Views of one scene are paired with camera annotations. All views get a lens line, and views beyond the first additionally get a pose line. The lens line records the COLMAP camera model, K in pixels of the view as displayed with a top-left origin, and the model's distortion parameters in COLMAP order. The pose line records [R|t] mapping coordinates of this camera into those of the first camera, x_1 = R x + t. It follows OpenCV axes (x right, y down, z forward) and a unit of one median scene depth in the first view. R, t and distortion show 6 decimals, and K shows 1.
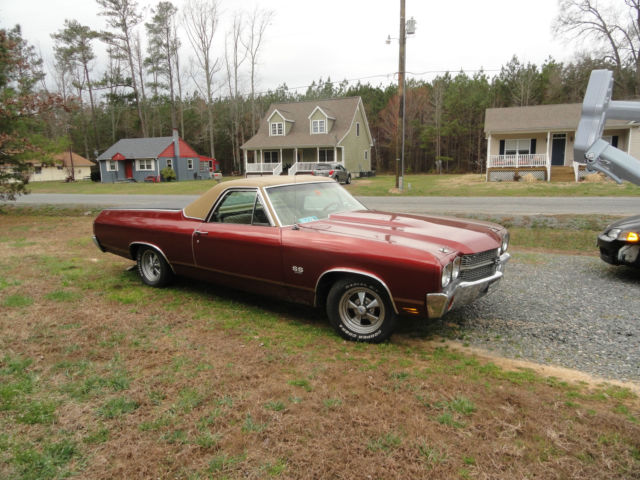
lens RADIAL K [[445.6, 0, 320.2], [0, 445.6, 240.6], [0, 0, 1]] dist [-0.001019, -0.001124]
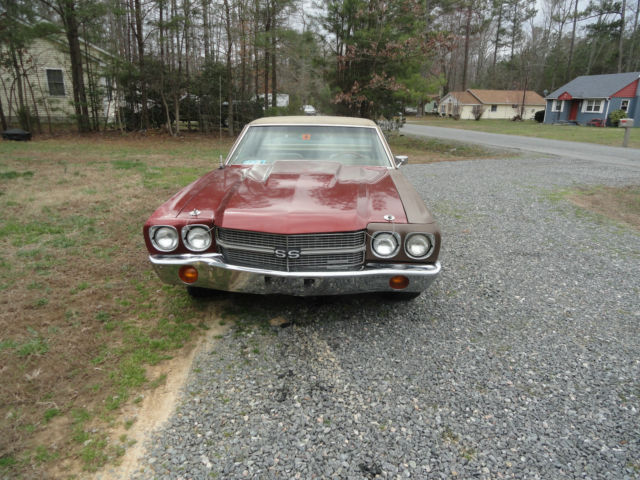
lens RADIAL K [[445.6, 0, 319.6], [0, 445.6, 238.5], [0, 0, 1]] dist [-0.001019, -0.001124]
pose [[0.552387, 0.264934, -0.790366, 0.112098], [-0.165386, 0.964133, 0.207594, -0.014855], [0.817017, 0.016043, 0.576391, 0.075191]]
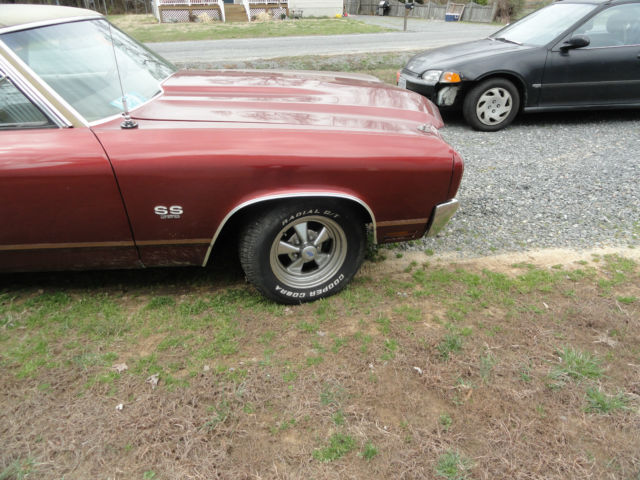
lens RADIAL K [[445.6, 0, 321.0], [0, 445.6, 238.9], [0, 0, 1]] dist [-0.001019, -0.001124]
pose [[0.757658, -0.299185, 0.580036, -0.025963], [0.103150, 0.932461, 0.346231, -0.007037], [-0.644449, -0.202494, 0.737348, 0.062833]]
